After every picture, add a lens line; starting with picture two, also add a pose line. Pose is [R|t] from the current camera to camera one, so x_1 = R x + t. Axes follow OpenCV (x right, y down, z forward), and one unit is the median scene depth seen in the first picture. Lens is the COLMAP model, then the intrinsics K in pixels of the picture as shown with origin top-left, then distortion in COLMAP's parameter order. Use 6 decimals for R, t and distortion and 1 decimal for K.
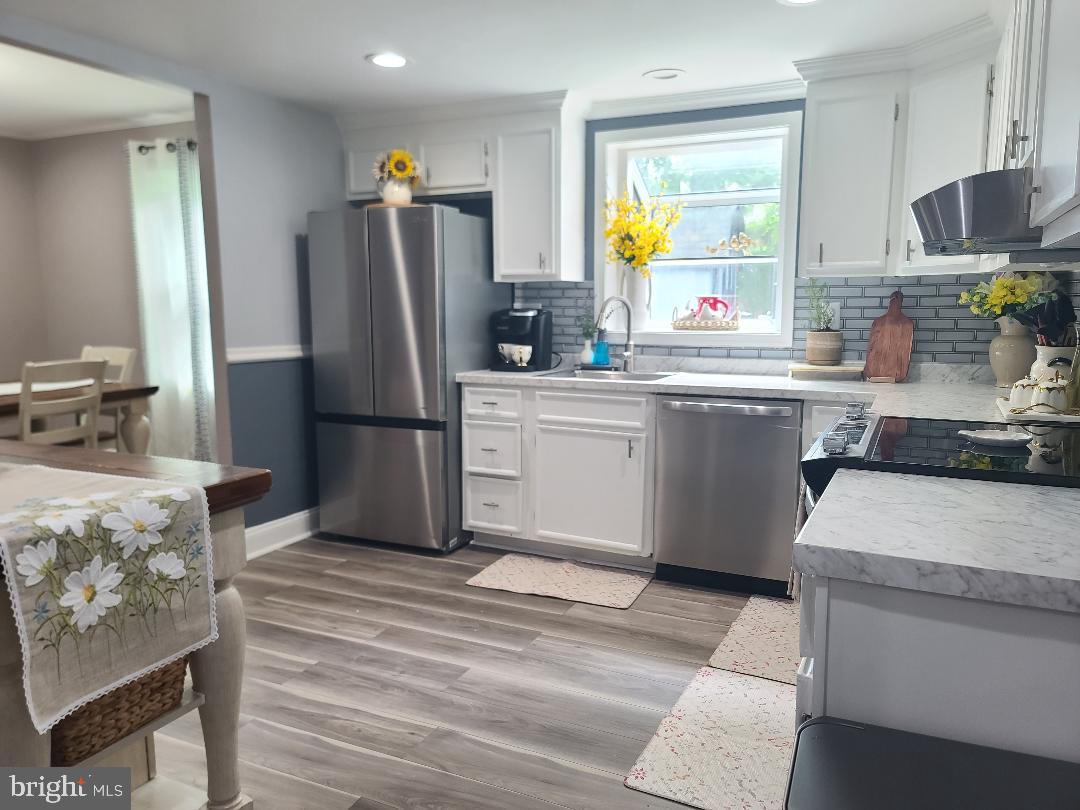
lens RADIAL K [[815.7, 0, 537.8], [0, 815.7, 403.4], [0, 0, 1]] dist [0.061277, -0.052152]
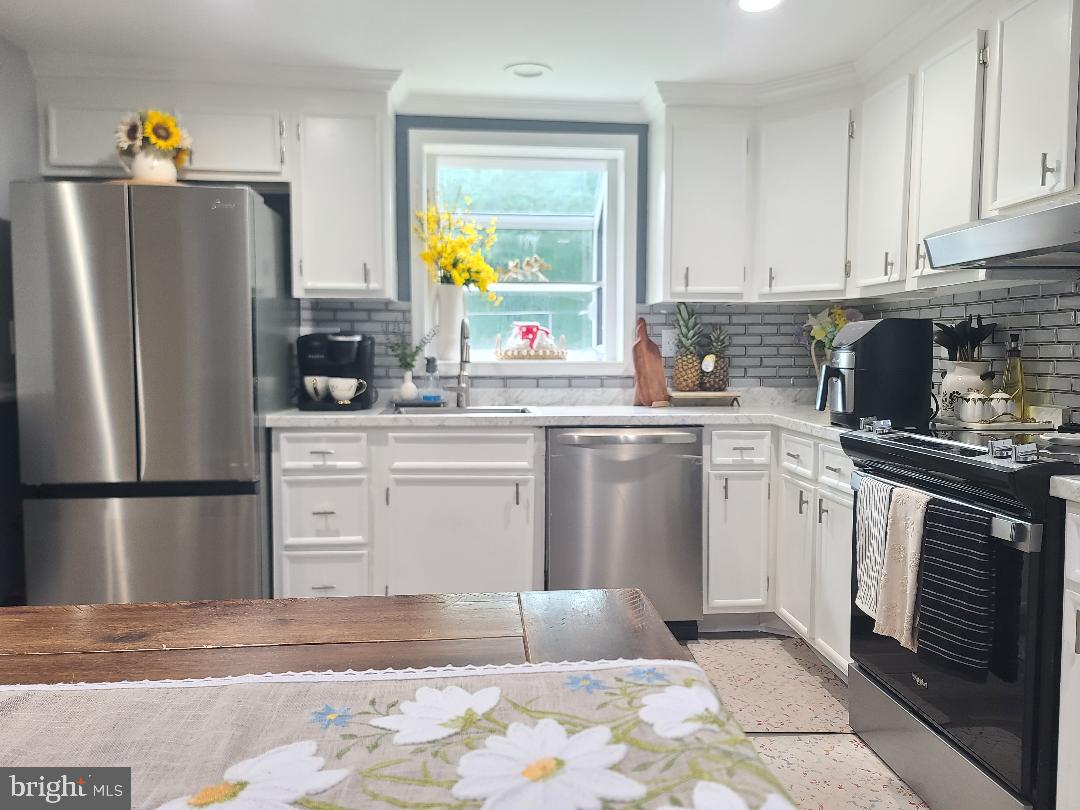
lens RADIAL K [[815.7, 0, 540.0], [0, 815.7, 405.0], [0, 0, 1]] dist [0.061277, -0.052152]
pose [[0.851164, -0.029488, 0.524072, -0.274648], [0.060911, 0.997224, -0.042817, 0.000939], [-0.521354, 0.068366, 0.850597, 0.225710]]
